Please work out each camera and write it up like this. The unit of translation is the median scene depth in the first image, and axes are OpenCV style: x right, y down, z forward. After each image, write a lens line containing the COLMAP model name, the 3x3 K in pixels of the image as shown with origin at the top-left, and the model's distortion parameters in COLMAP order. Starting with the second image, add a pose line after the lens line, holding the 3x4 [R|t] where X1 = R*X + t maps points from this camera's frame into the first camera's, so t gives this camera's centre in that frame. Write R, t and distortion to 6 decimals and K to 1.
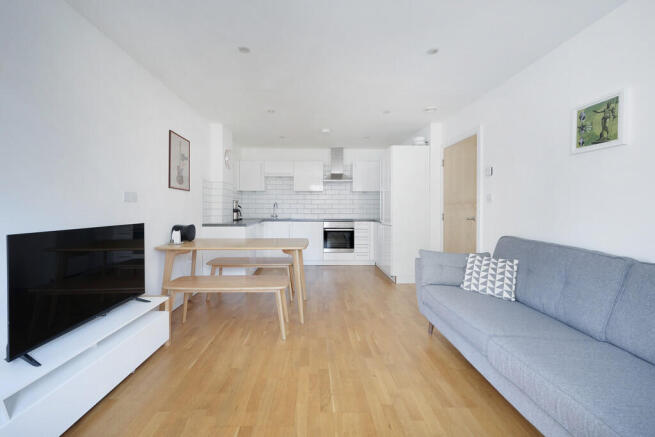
lens RADIAL K [[271.0, 0, 323.7], [0, 271.0, 201.4], [0, 0, 1]] dist [-0.000213, -0.000046]
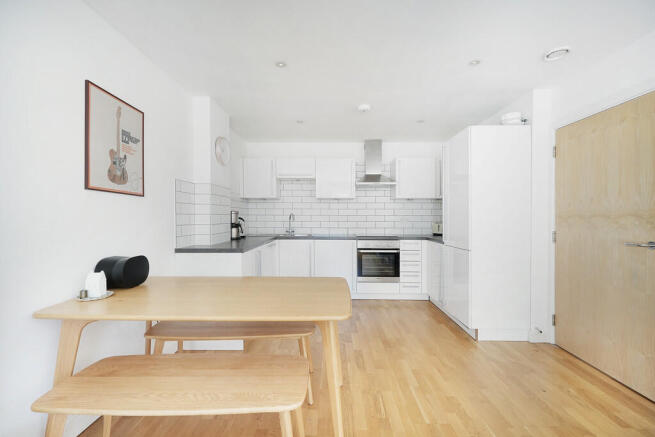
lens RADIAL K [[272.0, 0, 328.2], [0, 272.0, 212.0], [0, 0, 1]] dist [-0.000538, -0.000219]
pose [[0.998589, -0.001316, -0.053080, -0.038961], [0.001668, 0.999977, 0.006586, -0.004681], [0.053071, -0.006665, 0.998569, 0.267866]]
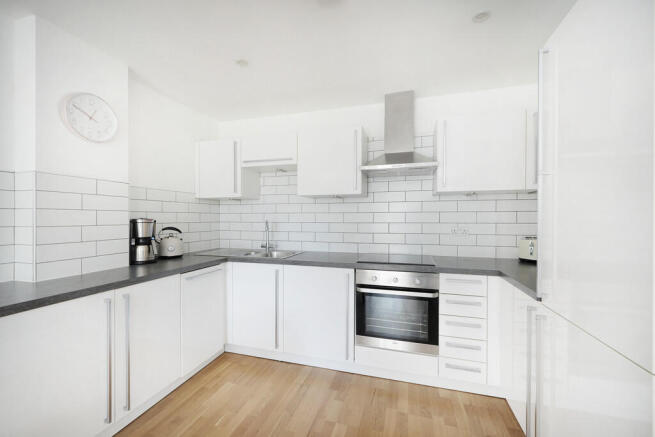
lens RADIAL K [[257.4, 0, 329.4], [0, 257.4, 216.1], [0, 0, 1]] dist [-0.009011, -0.000075]
pose [[0.938081, -0.004741, -0.346385, 0.094749], [0.010082, 0.999856, 0.013618, -0.008710], [0.346270, -0.016267, 0.937994, 0.624847]]
